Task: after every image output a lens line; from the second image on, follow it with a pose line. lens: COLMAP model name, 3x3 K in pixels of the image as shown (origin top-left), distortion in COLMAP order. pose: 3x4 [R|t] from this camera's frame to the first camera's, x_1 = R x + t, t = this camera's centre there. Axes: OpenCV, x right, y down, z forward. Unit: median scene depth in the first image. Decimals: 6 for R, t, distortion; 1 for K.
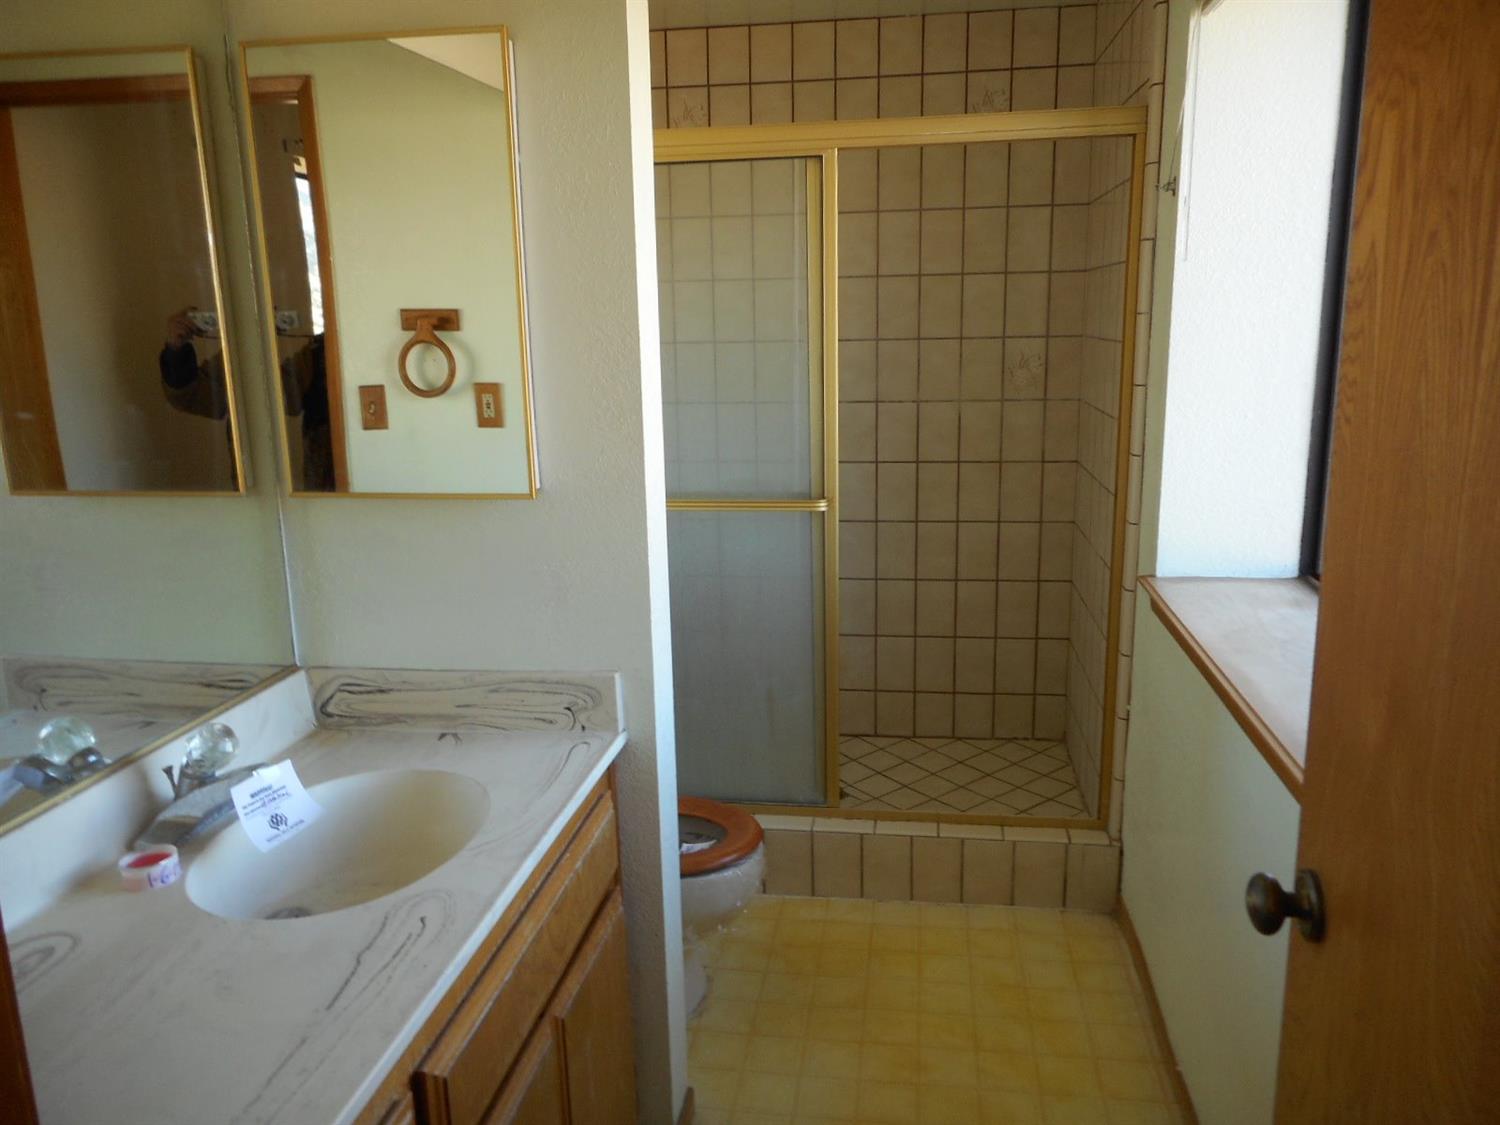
lens RADIAL K [[1123.2, 0, 751.4], [0, 1123.2, 562.4], [0, 0, 1]] dist [0.003769, 0.002611]
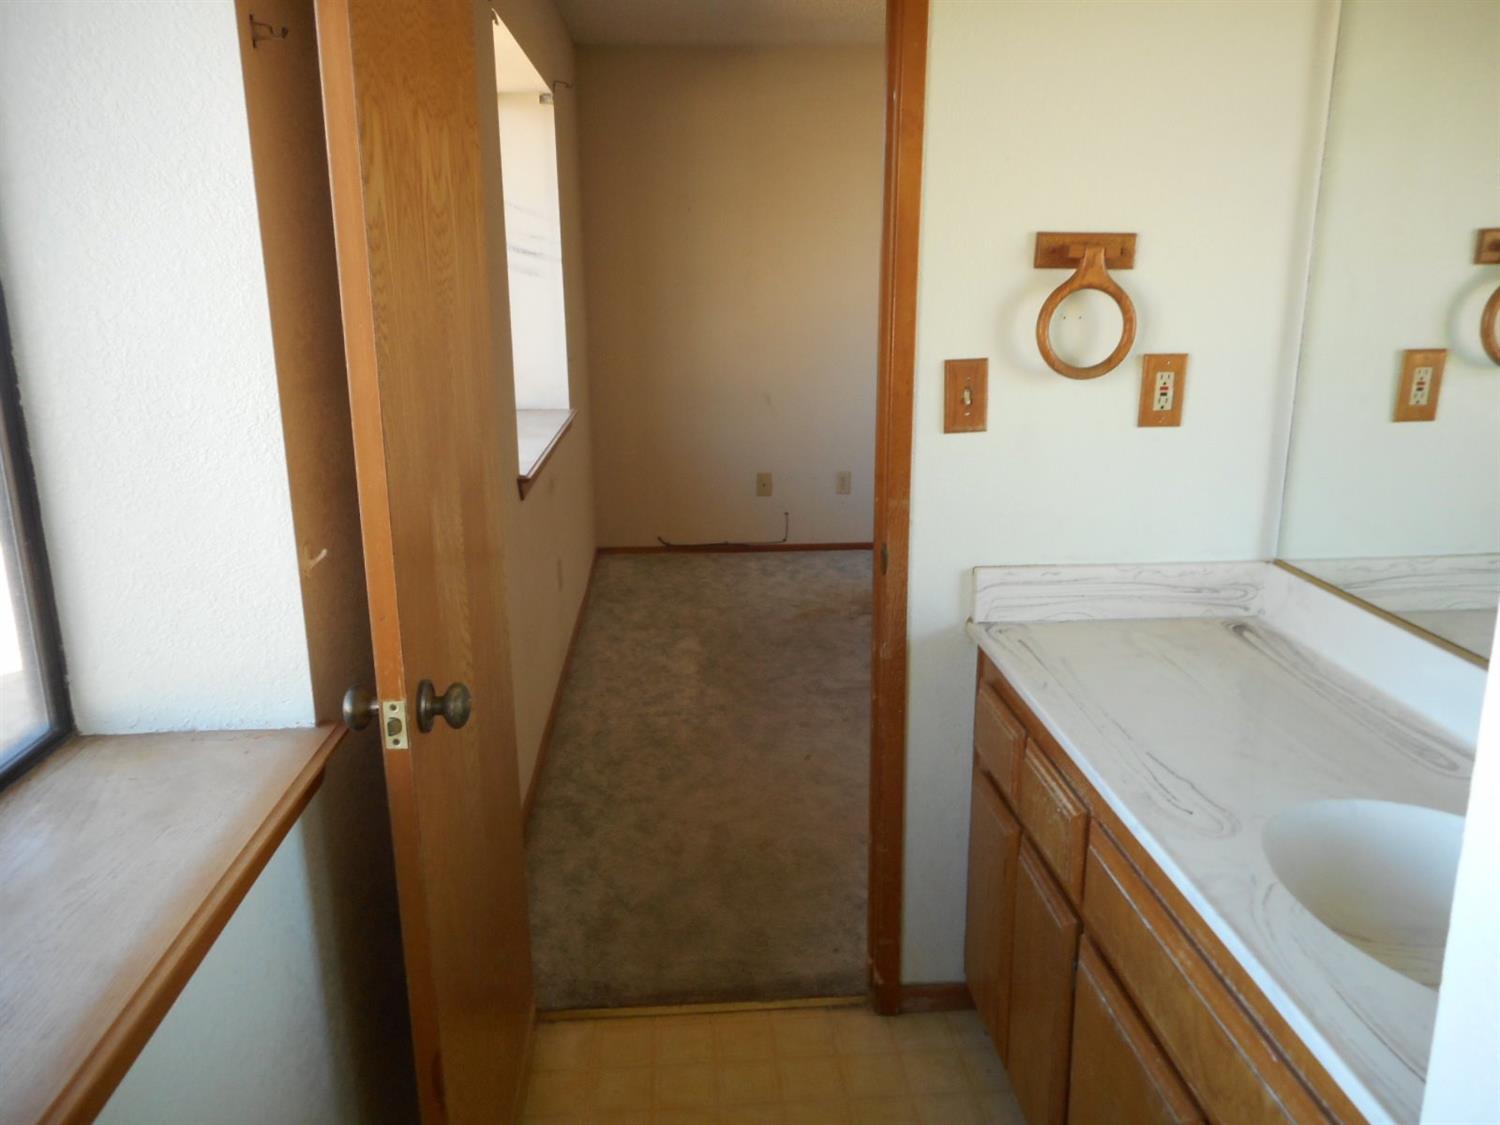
lens RADIAL K [[1123.2, 0, 750.0], [0, 1123.2, 560.2], [0, 0, 1]] dist [0.003769, 0.002611]
pose [[0.976256, -0.044600, 0.211979, -0.594216], [0.036751, 0.998490, 0.040827, -0.079677], [-0.213479, -0.032068, 0.976421, 0.436472]]
